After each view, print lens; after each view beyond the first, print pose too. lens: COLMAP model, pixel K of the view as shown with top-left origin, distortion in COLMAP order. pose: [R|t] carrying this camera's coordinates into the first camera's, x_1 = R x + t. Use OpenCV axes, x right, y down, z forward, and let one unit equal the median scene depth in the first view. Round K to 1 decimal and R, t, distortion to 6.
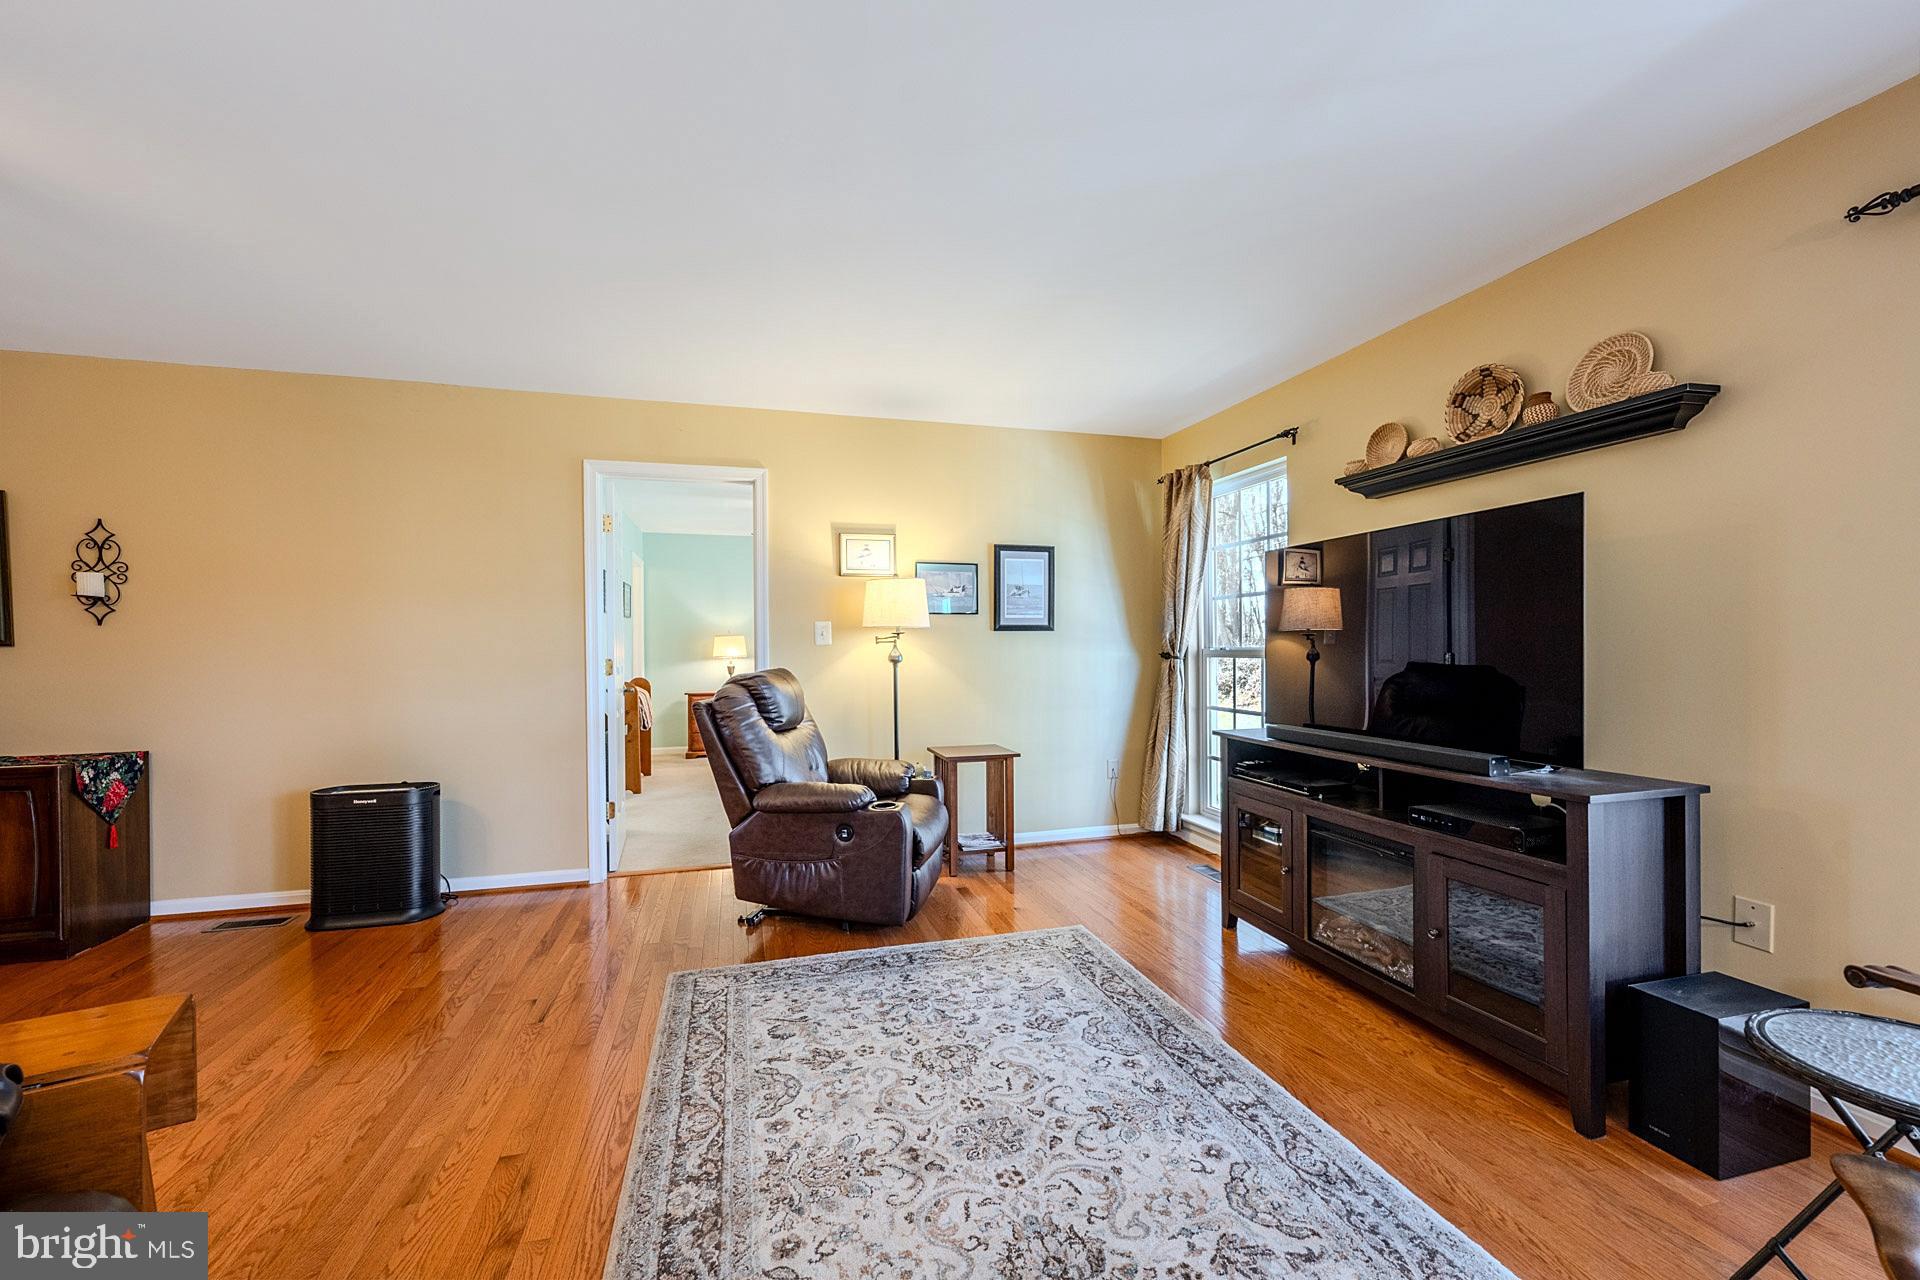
lens RADIAL K [[771.1, 0, 951.1], [0, 771.1, 644.9], [0, 0, 1]] dist [-0.000243, -0.000151]
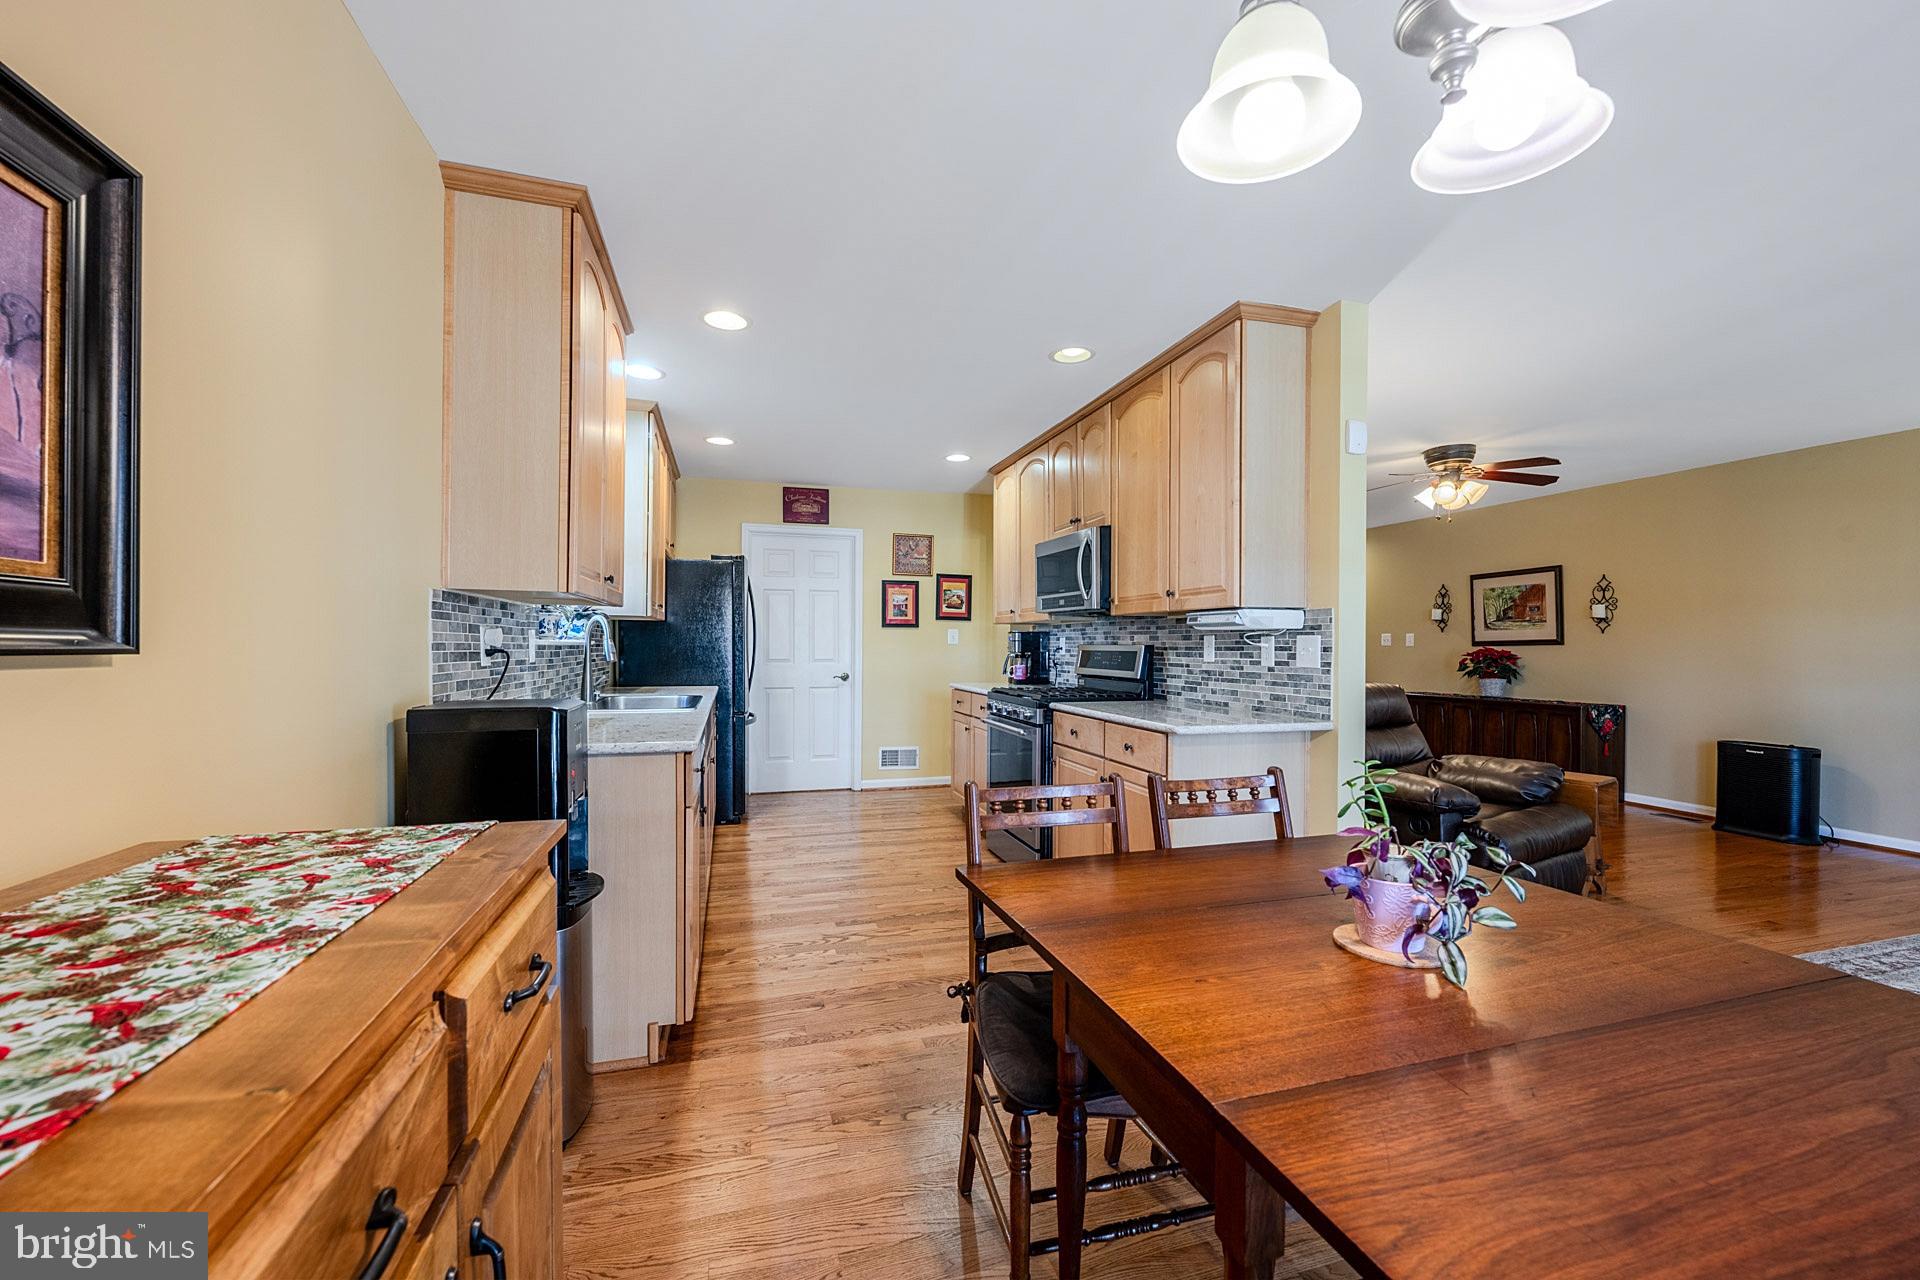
lens RADIAL K [[771.1, 0, 958.0], [0, 771.1, 647.2], [0, 0, 1]] dist [-0.000243, -0.000151]
pose [[0.026852, 0.007891, -0.999608, 0.654747], [-0.015614, 0.999850, 0.007473, 0.016107], [0.999517, 0.015408, 0.026972, -0.552785]]
